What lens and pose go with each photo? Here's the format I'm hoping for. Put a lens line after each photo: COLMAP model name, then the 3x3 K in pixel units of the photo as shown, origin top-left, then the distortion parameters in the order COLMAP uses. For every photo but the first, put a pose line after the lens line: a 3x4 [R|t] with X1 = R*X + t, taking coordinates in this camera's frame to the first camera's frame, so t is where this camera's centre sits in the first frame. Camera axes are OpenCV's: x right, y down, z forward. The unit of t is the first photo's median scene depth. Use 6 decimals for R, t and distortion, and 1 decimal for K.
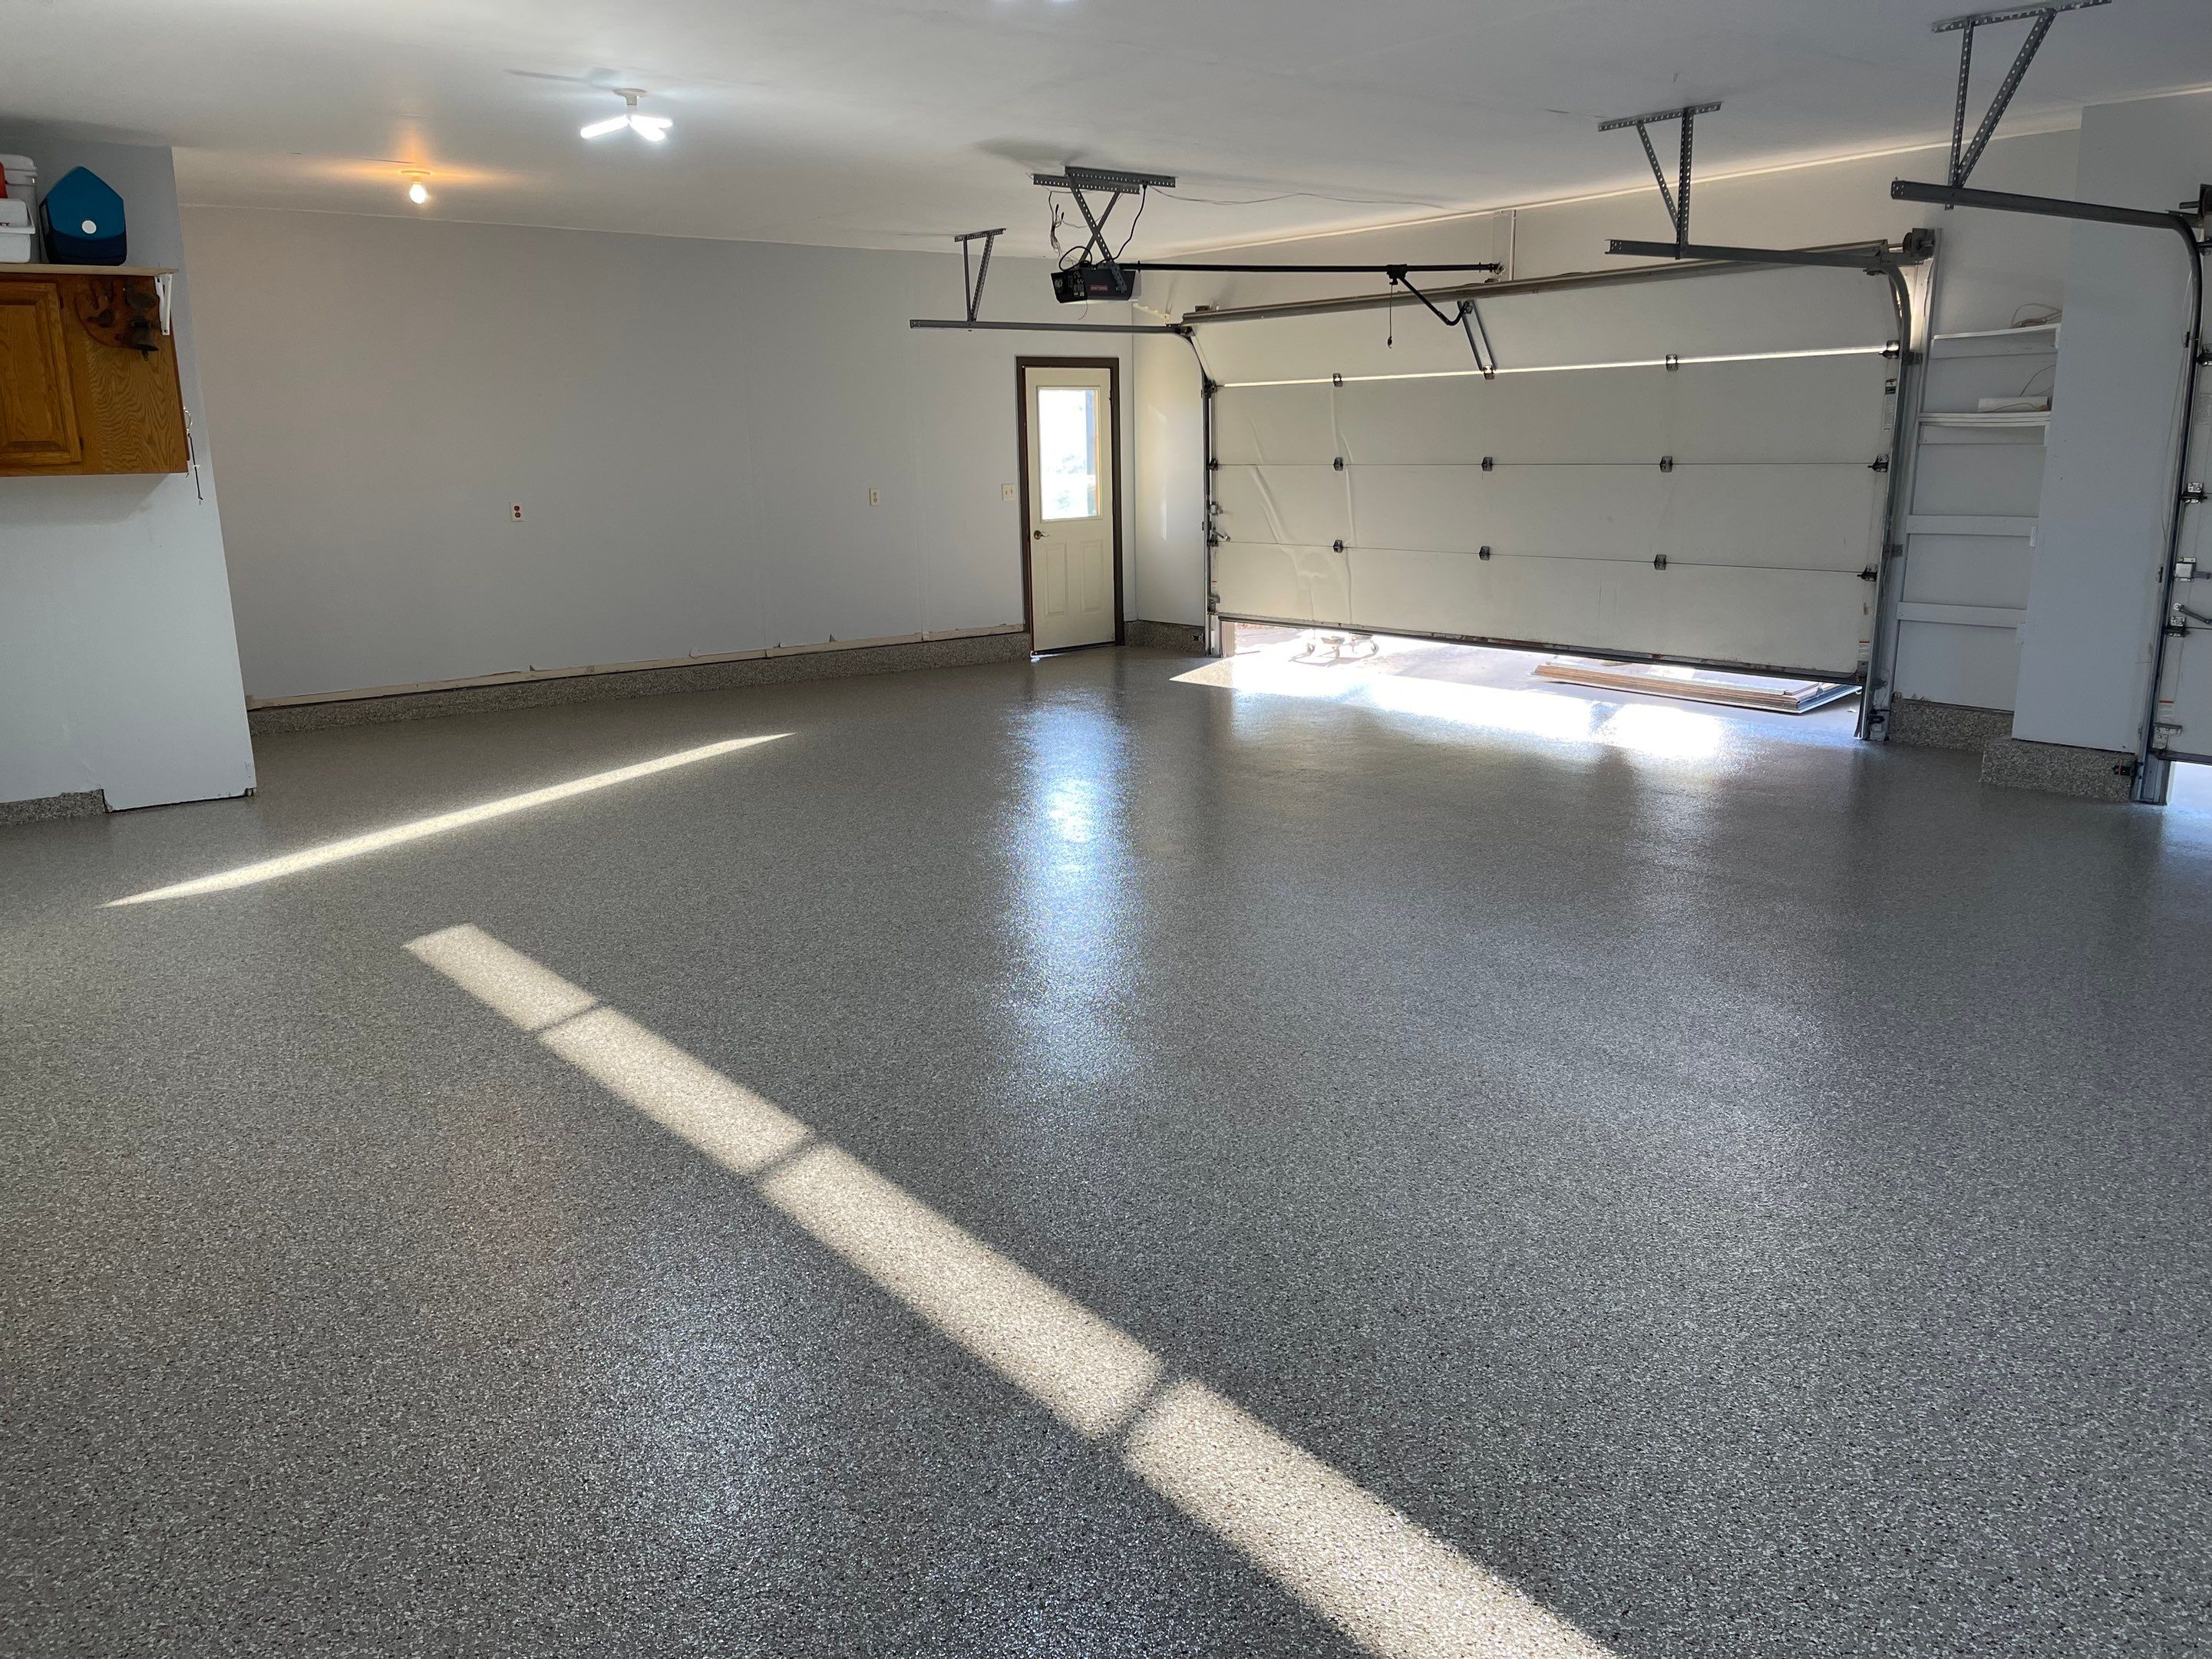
lens RADIAL K [[1706.5, 0, 1085.8], [0, 1706.5, 830.6], [0, 0, 1]] dist [0.074724, -0.097760]
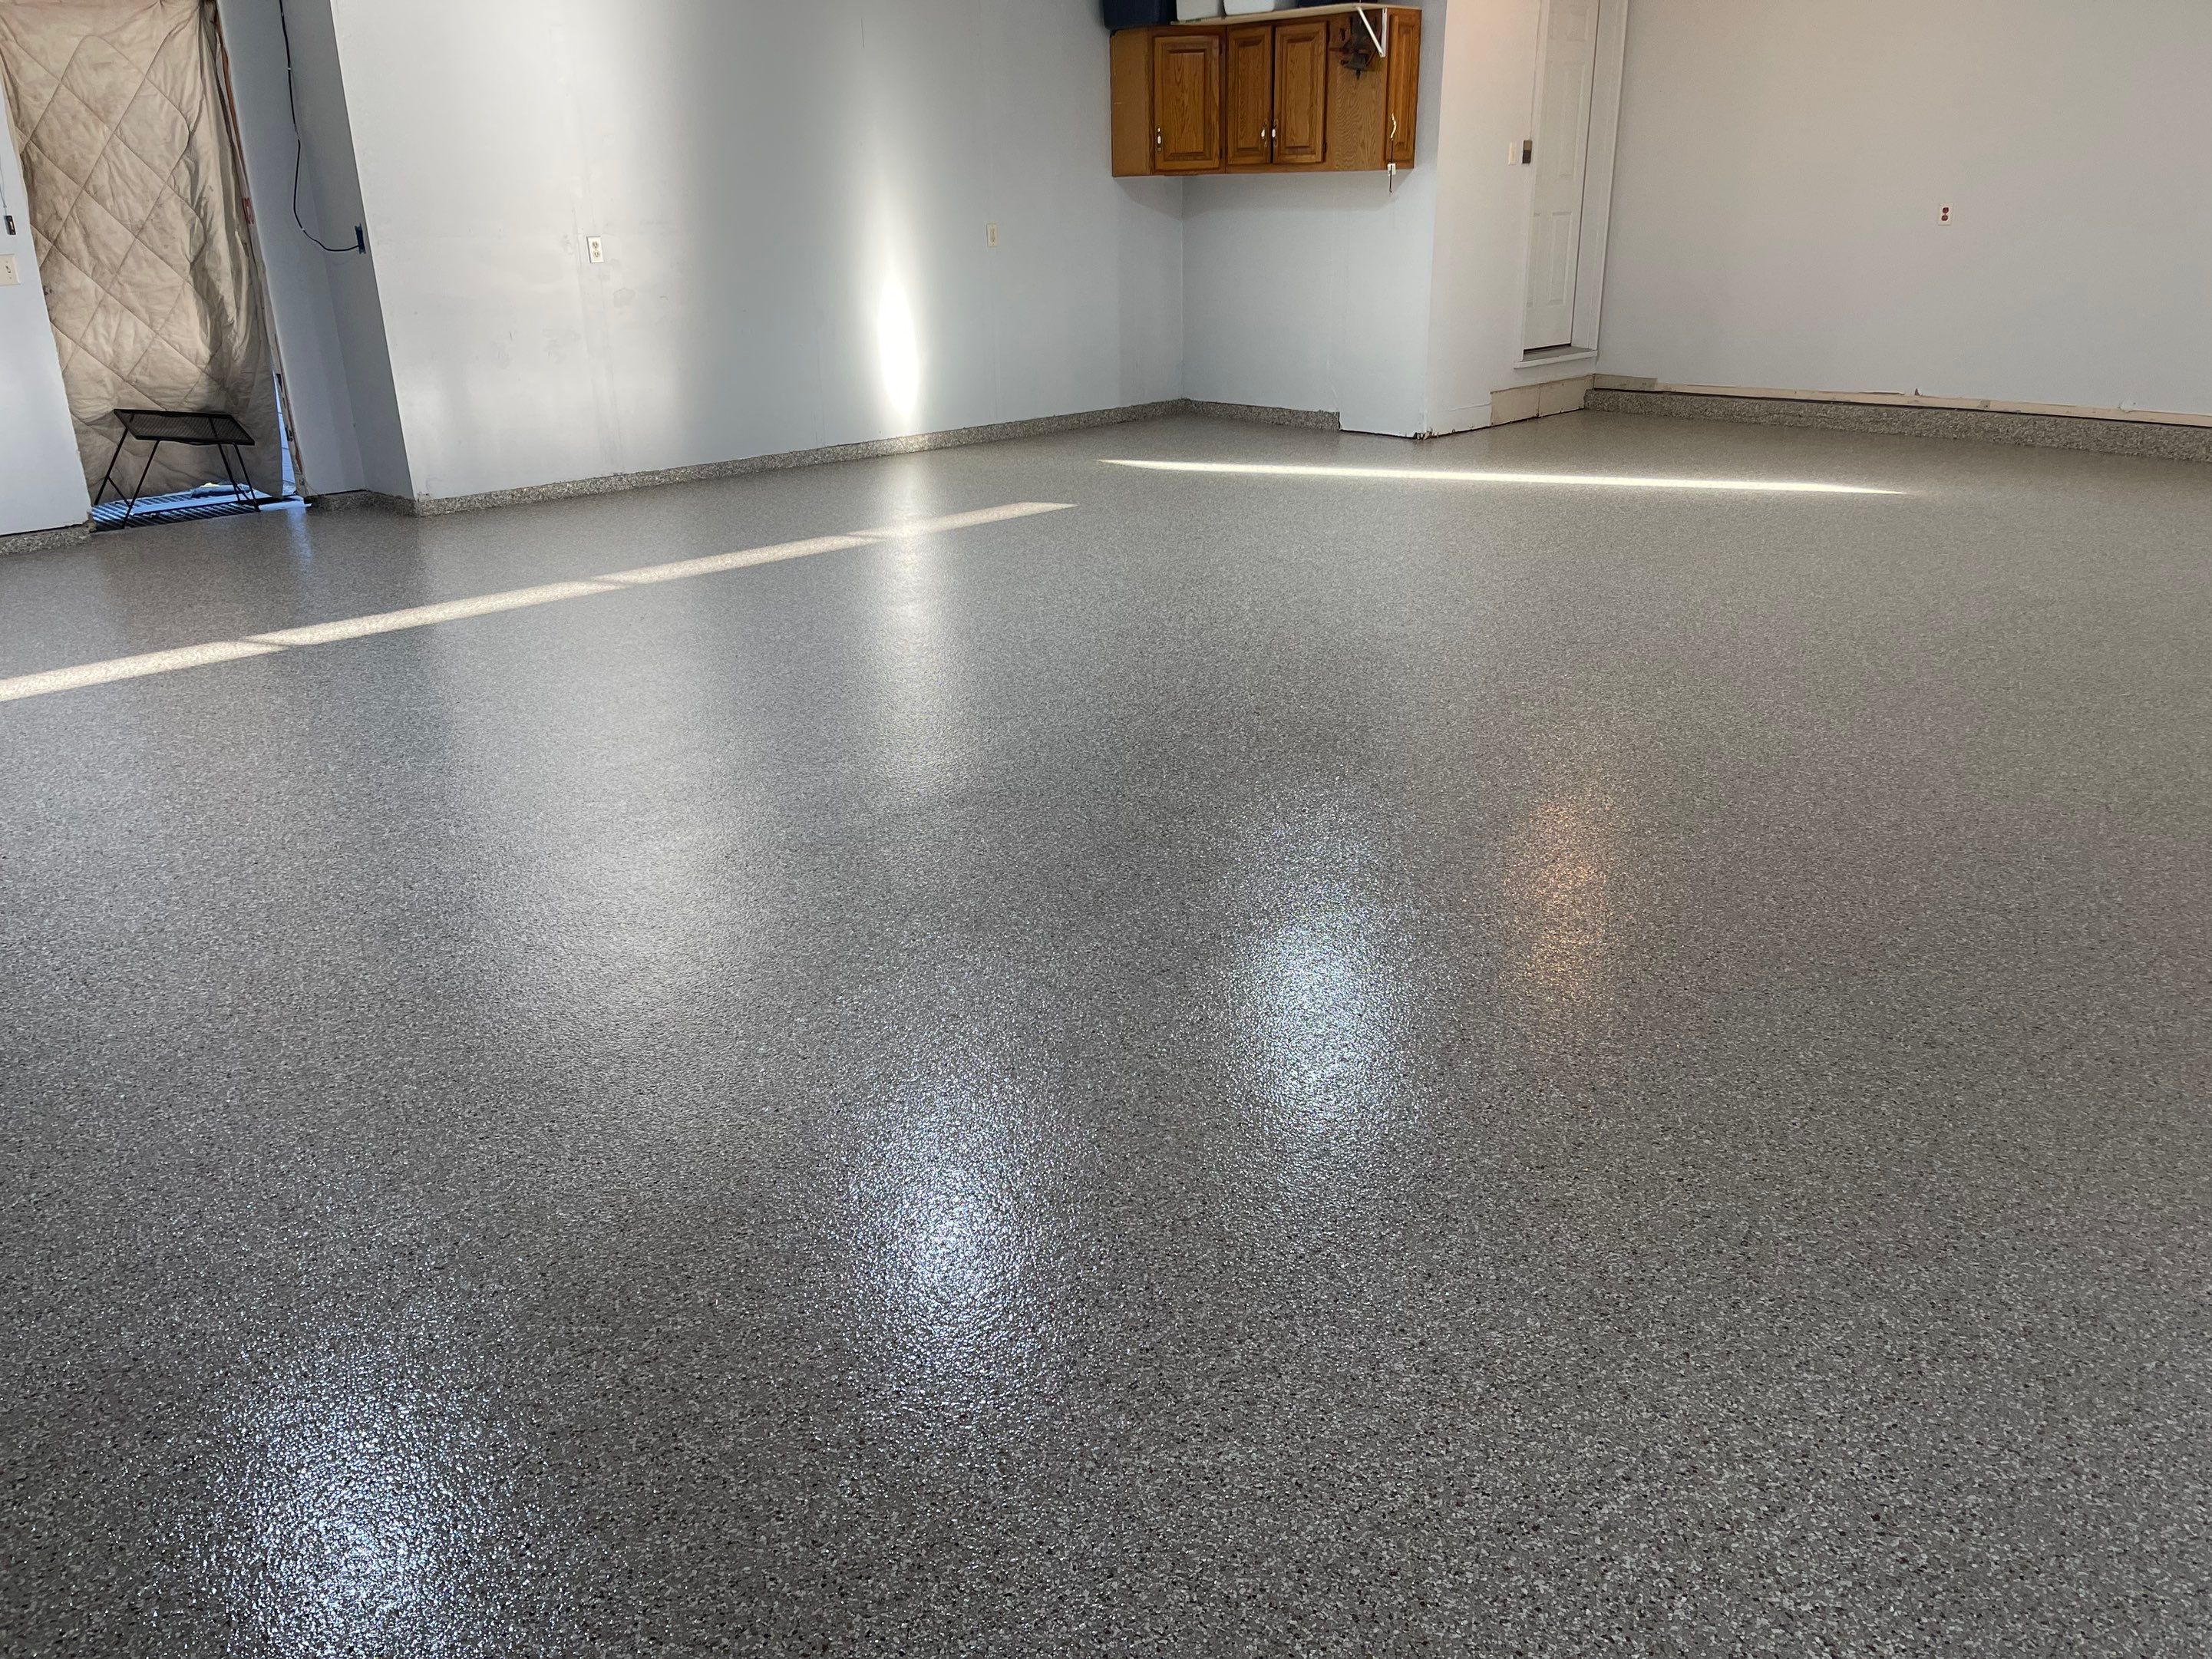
lens RADIAL K [[1706.5, 0, 1085.8], [0, 1706.5, 830.6], [0, 0, 1]] dist [0.074724, -0.097760]
pose [[0.096154, 0.358562, -0.928541, 0.687065], [-0.208653, 0.919398, 0.333424, -0.112120], [0.973251, 0.161682, 0.163219, 0.538770]]
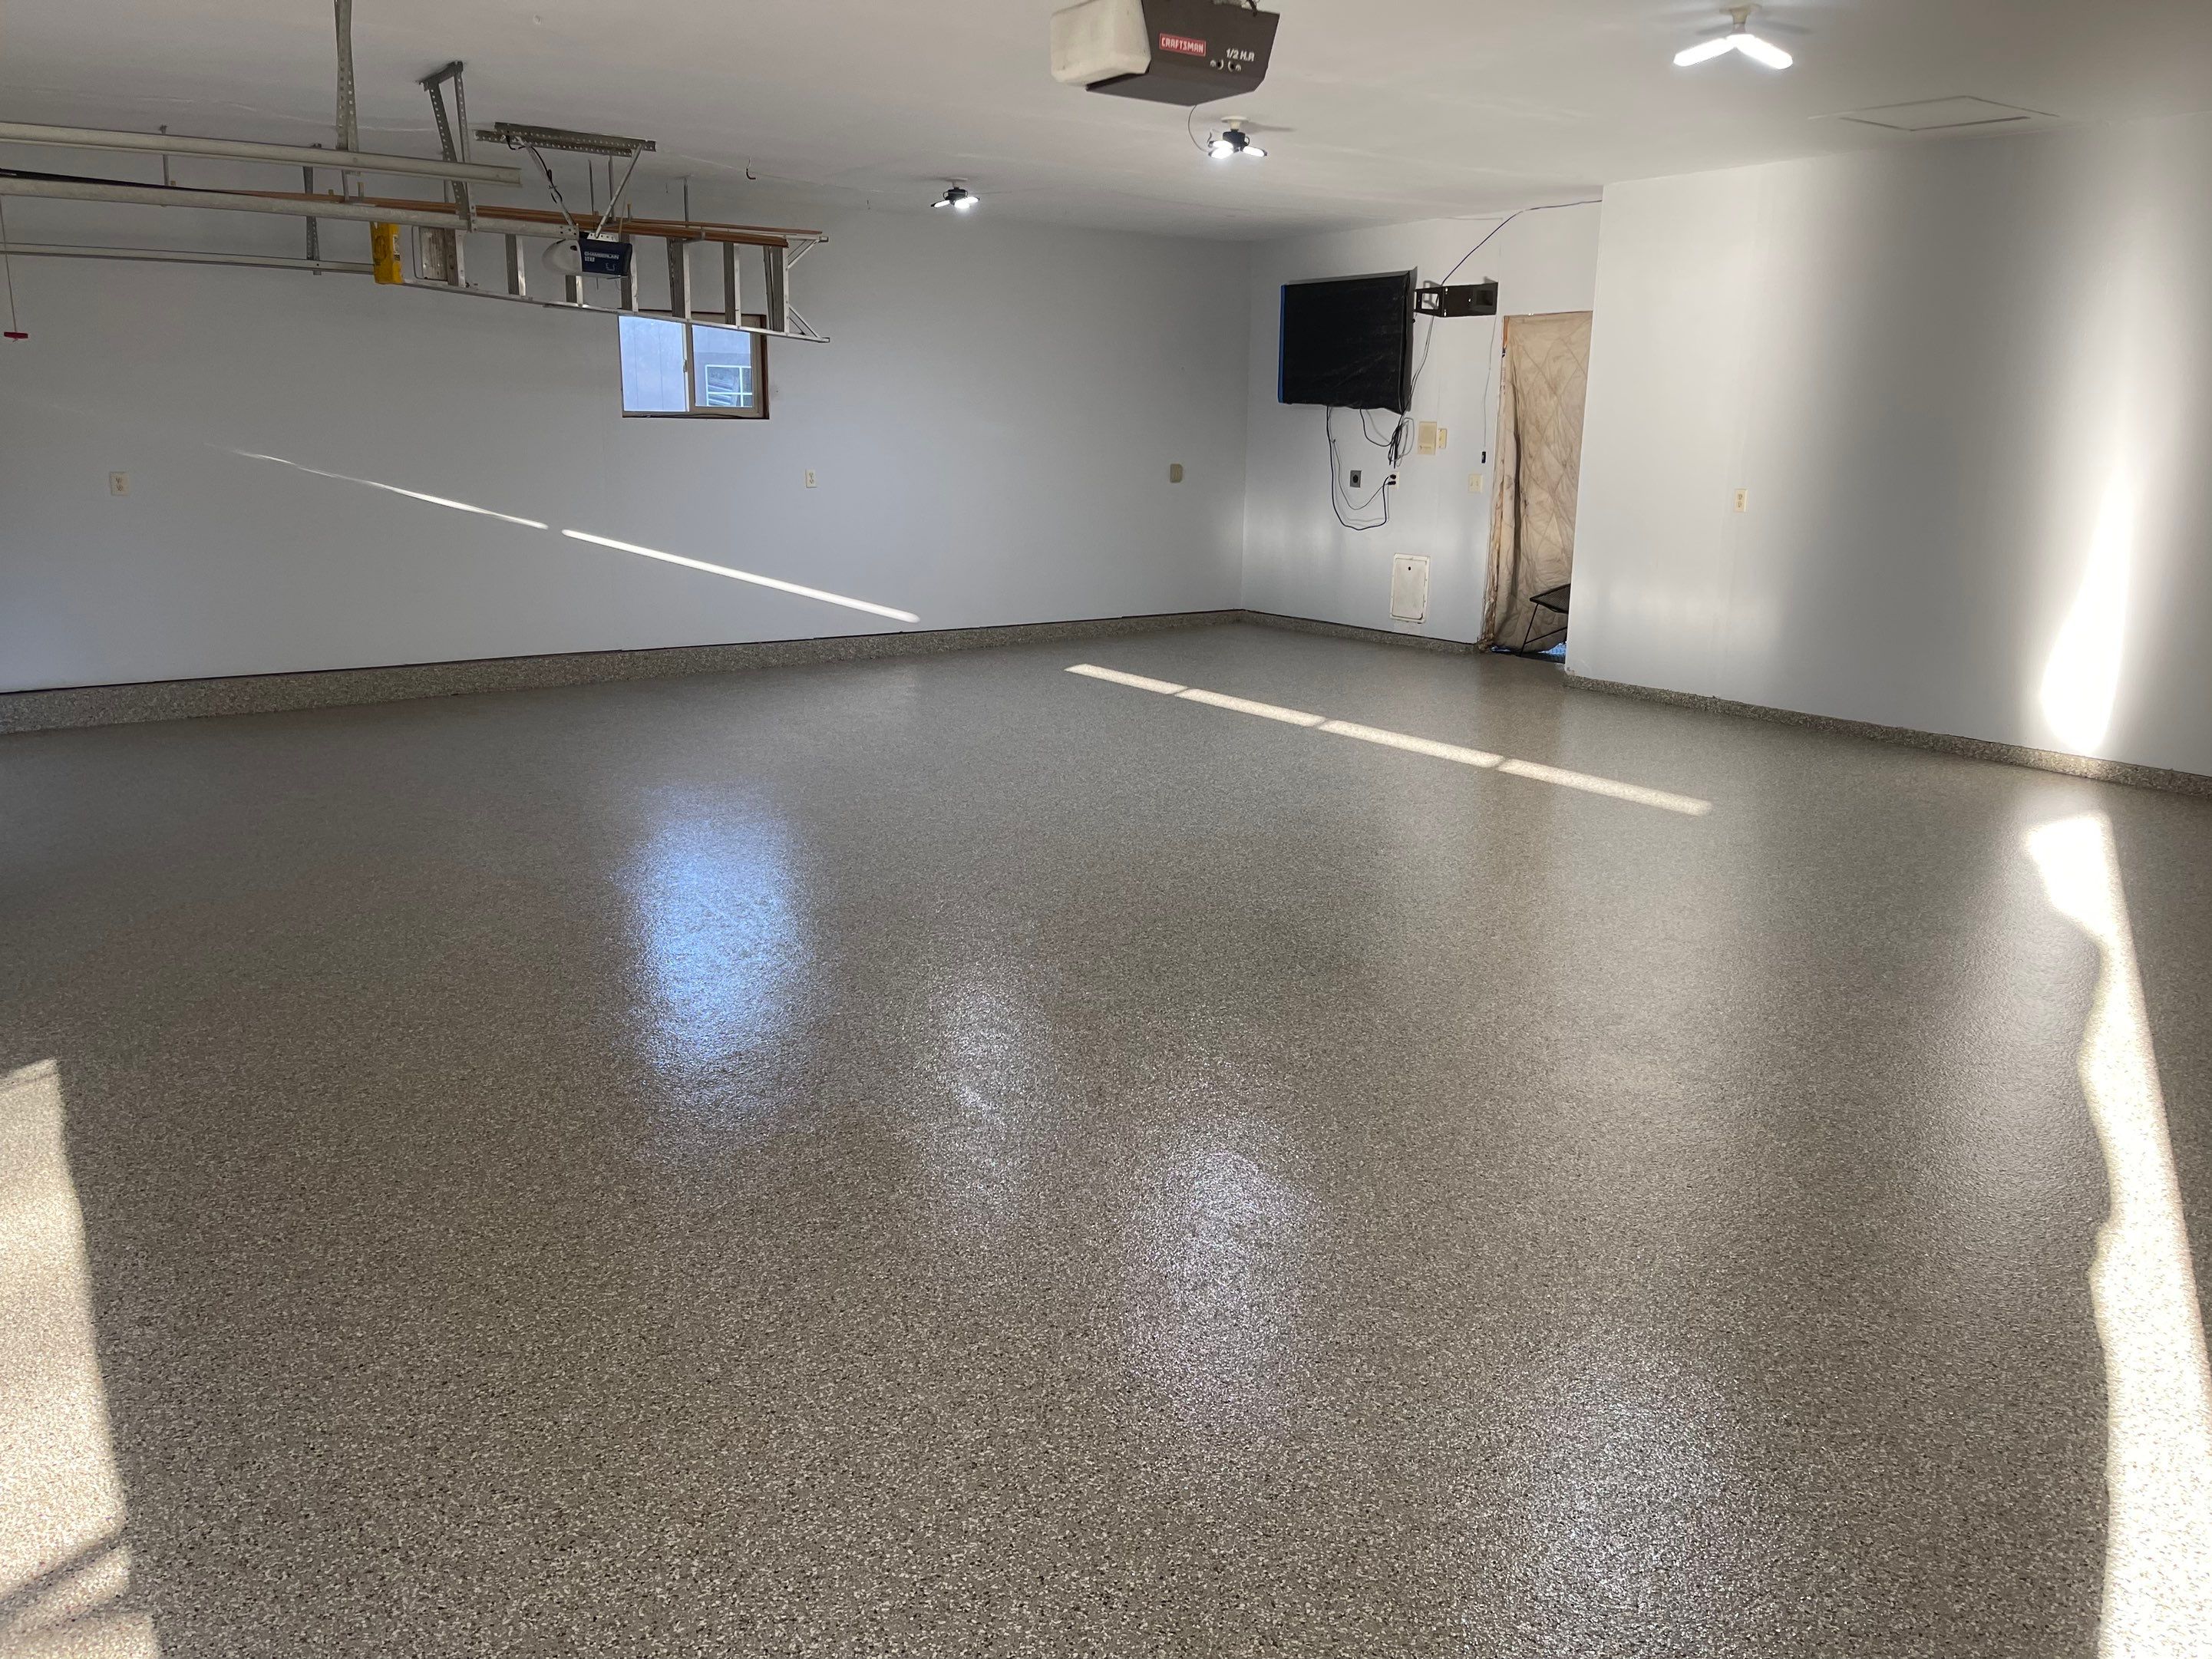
lens RADIAL K [[1706.5, 0, 1085.8], [0, 1706.5, 830.6], [0, 0, 1]] dist [0.074724, -0.097760]
pose [[-0.995052, -0.015098, 0.098201, -0.027882], [0.030415, 0.894648, 0.445735, -0.326875], [-0.094585, 0.446516, -0.889762, 1.414776]]
